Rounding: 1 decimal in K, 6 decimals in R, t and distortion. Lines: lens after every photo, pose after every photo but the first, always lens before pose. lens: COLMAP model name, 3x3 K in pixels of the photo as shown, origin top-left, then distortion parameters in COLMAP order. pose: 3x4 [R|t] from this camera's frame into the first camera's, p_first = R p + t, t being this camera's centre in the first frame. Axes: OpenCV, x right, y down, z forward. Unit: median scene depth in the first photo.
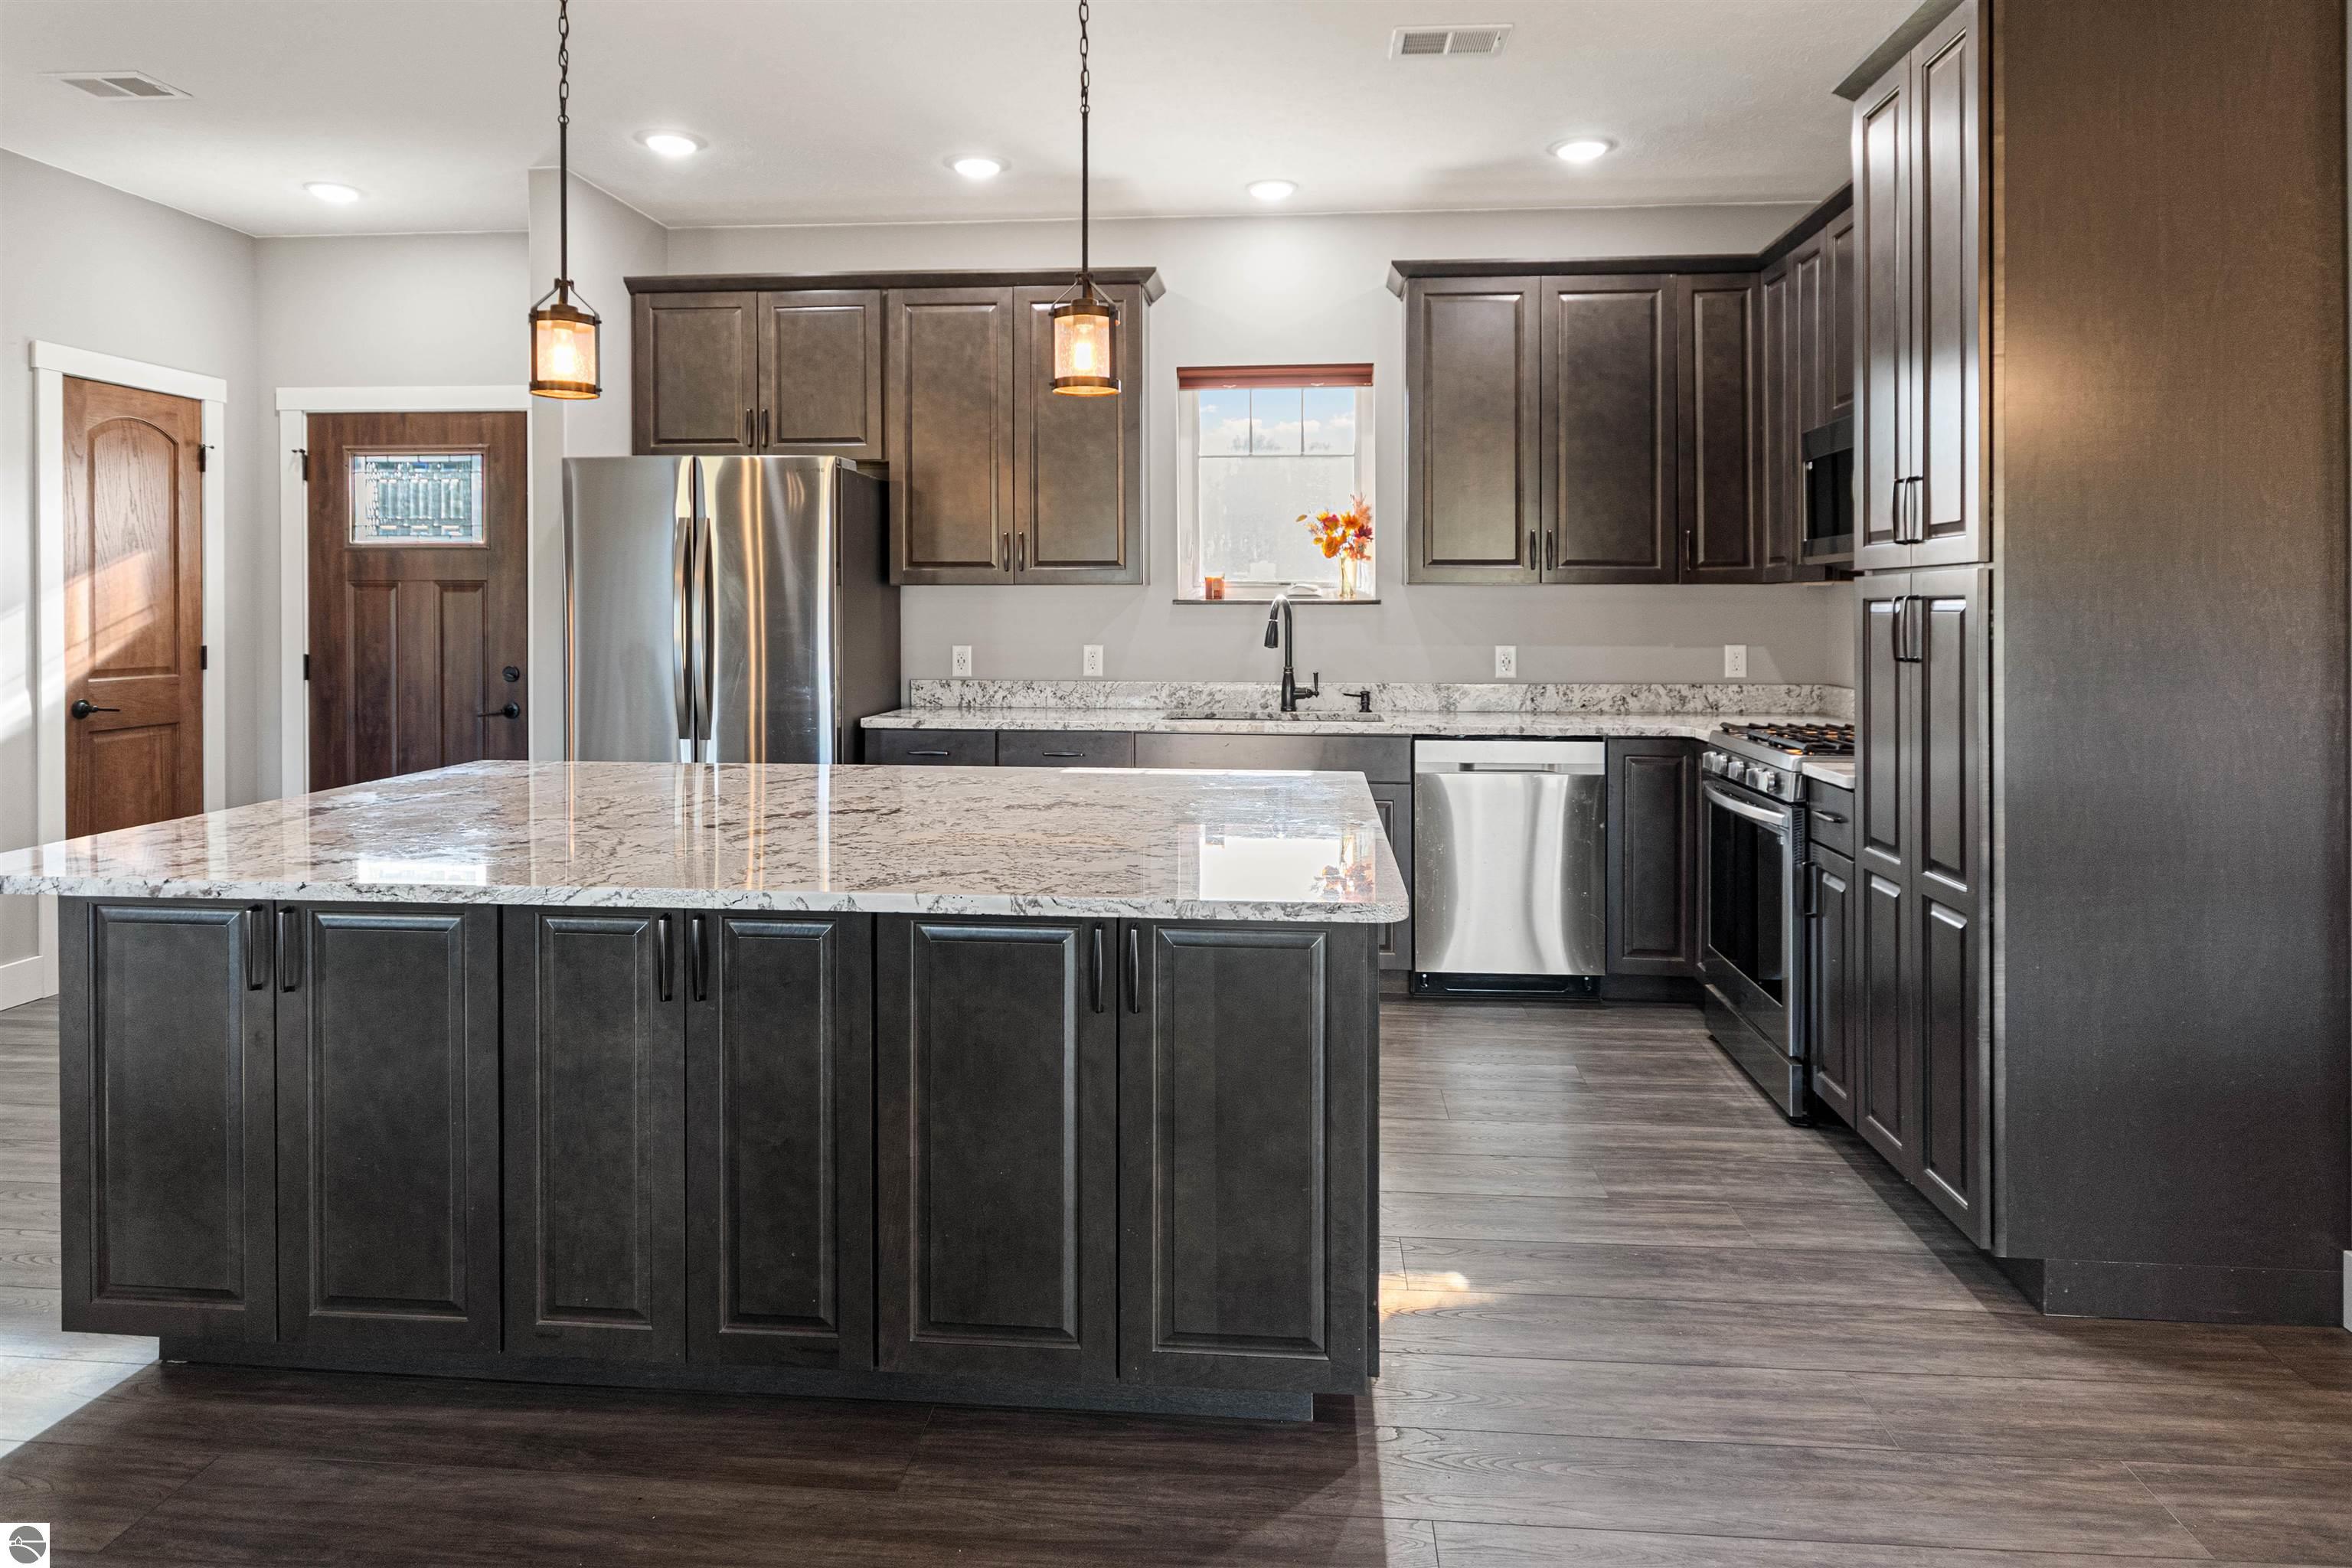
lens RADIAL K [[1461.3, 0, 1174.3], [0, 1461.3, 637.5], [0, 0, 1]] dist [-0.007777, 0.000179]
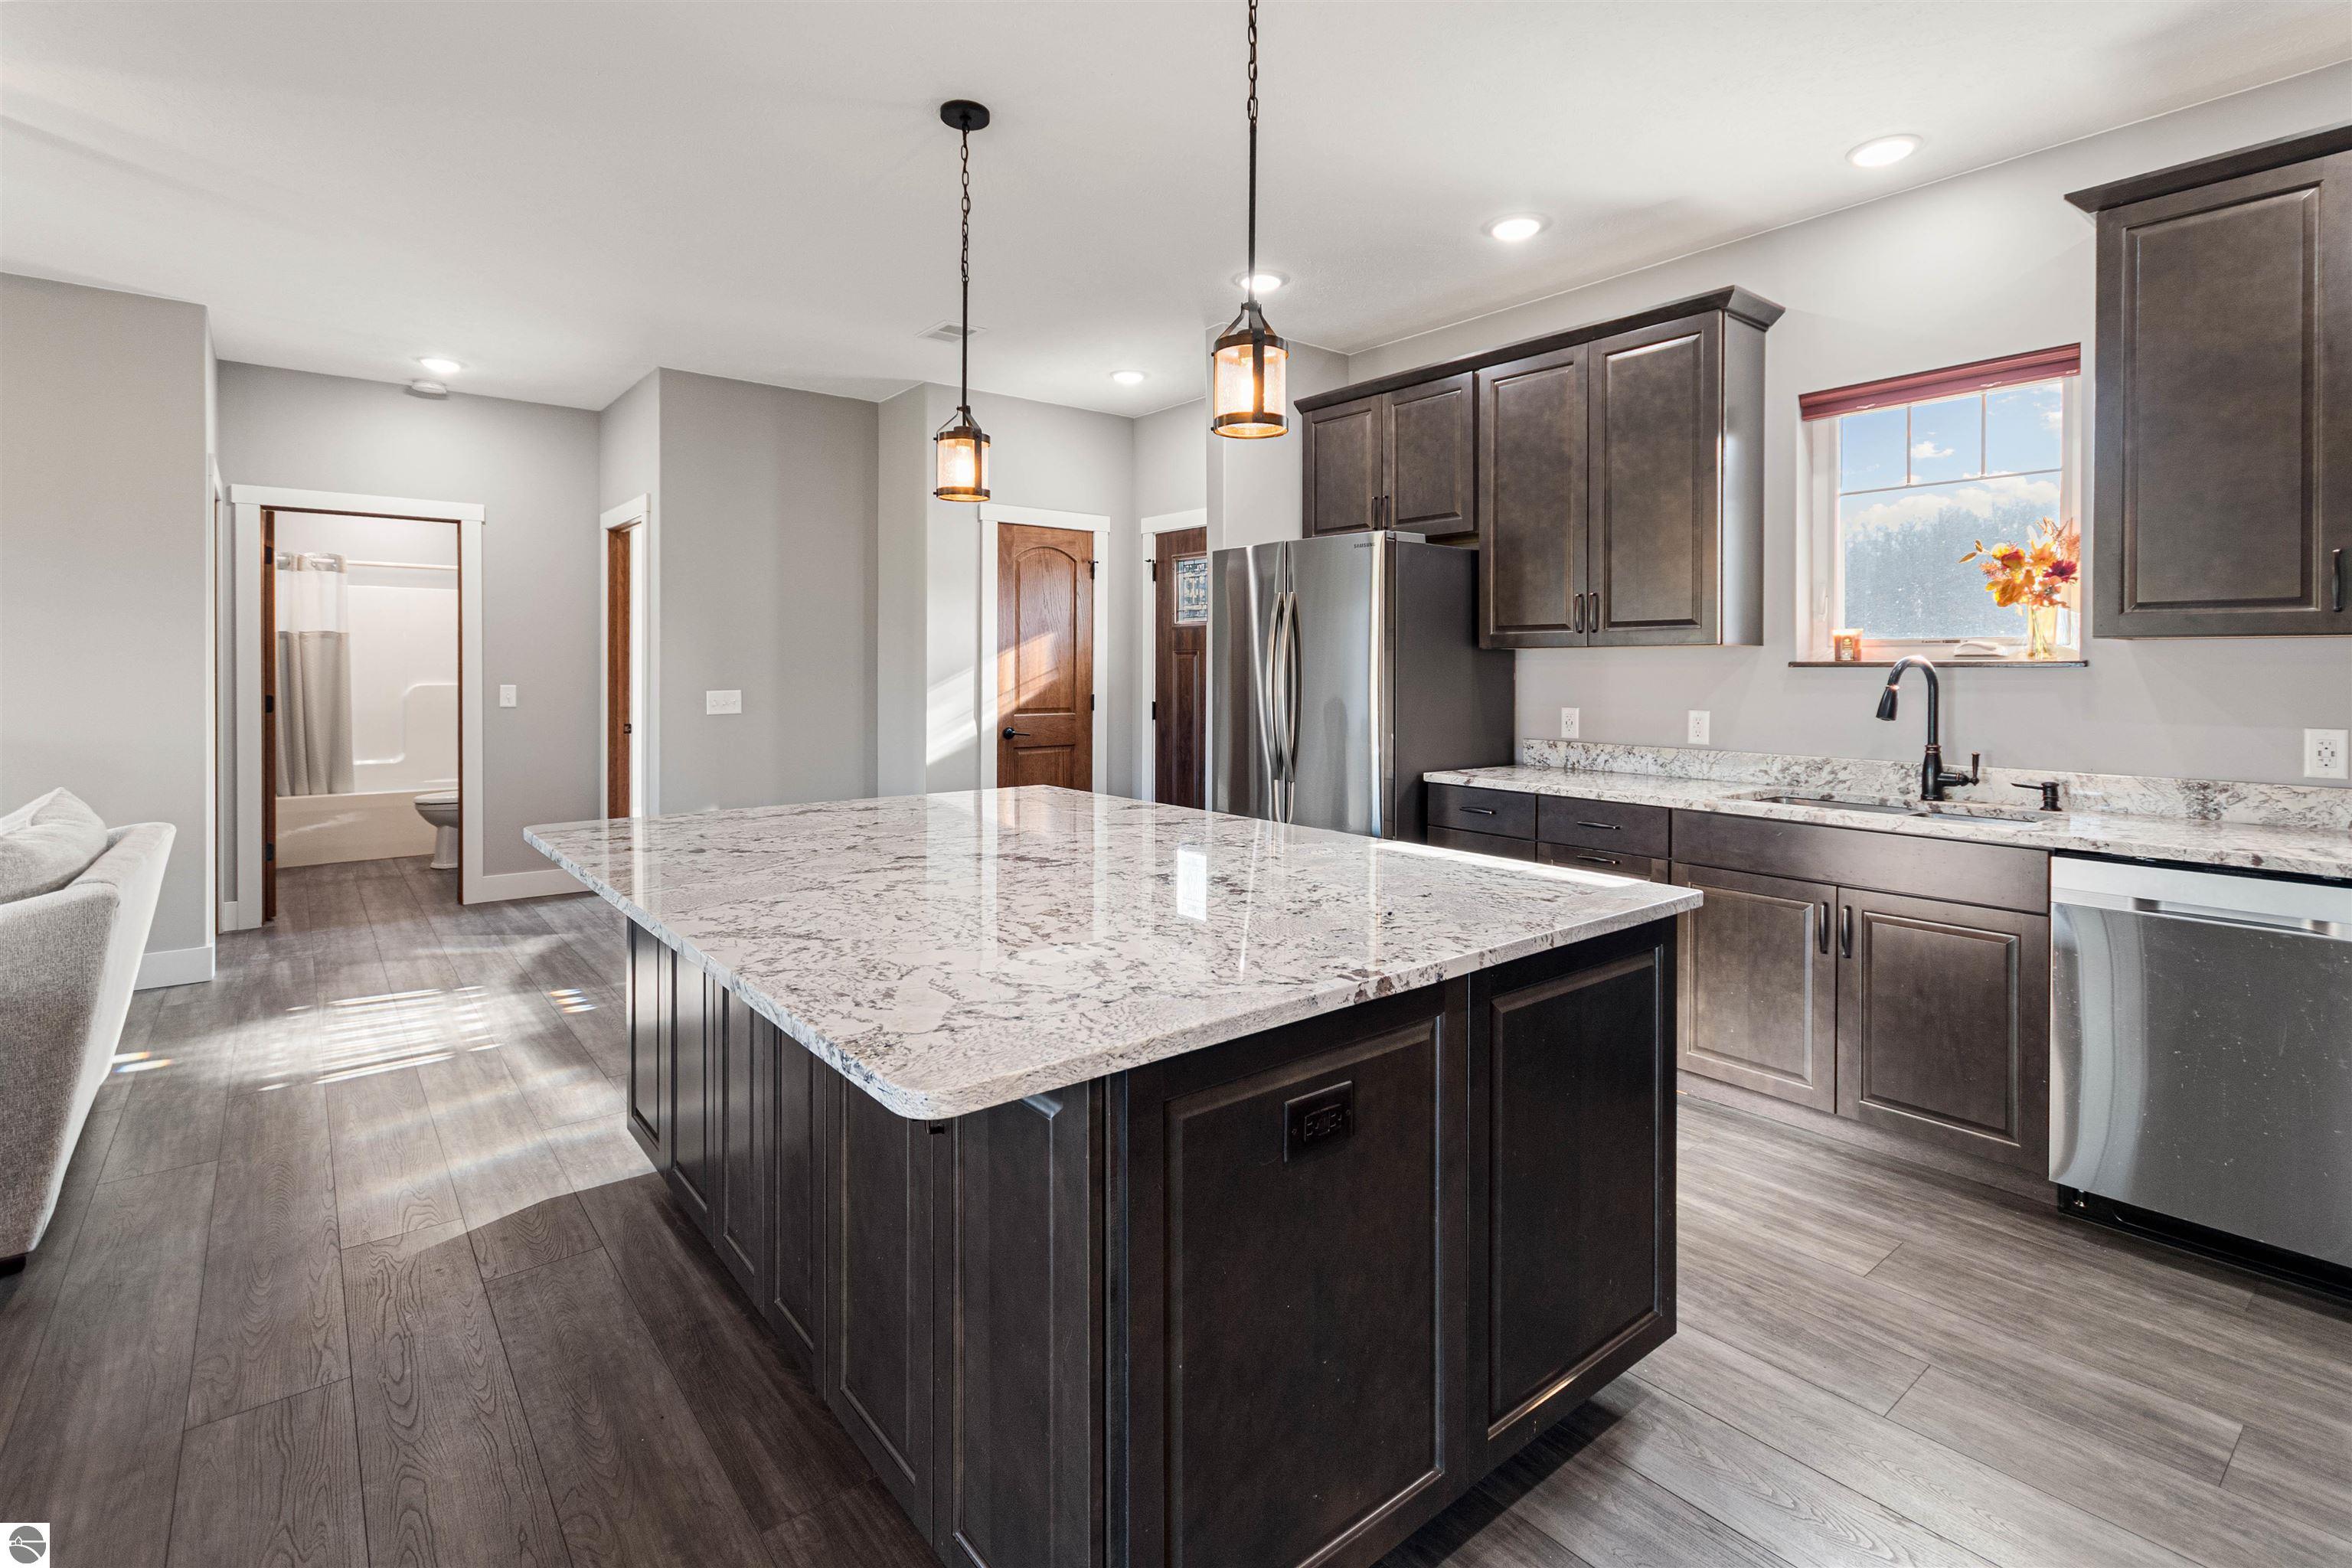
lens RADIAL K [[1116.7, 0, 1173.9], [0, 1116.7, 686.0], [0, 0, 1]] dist [0.002192, 0.000815]
pose [[0.686118, 0.012277, -0.727387, 0.238045], [-0.017636, 0.999844, 0.000240, -0.004980], [0.727277, 0.012664, 0.686227, 0.277625]]
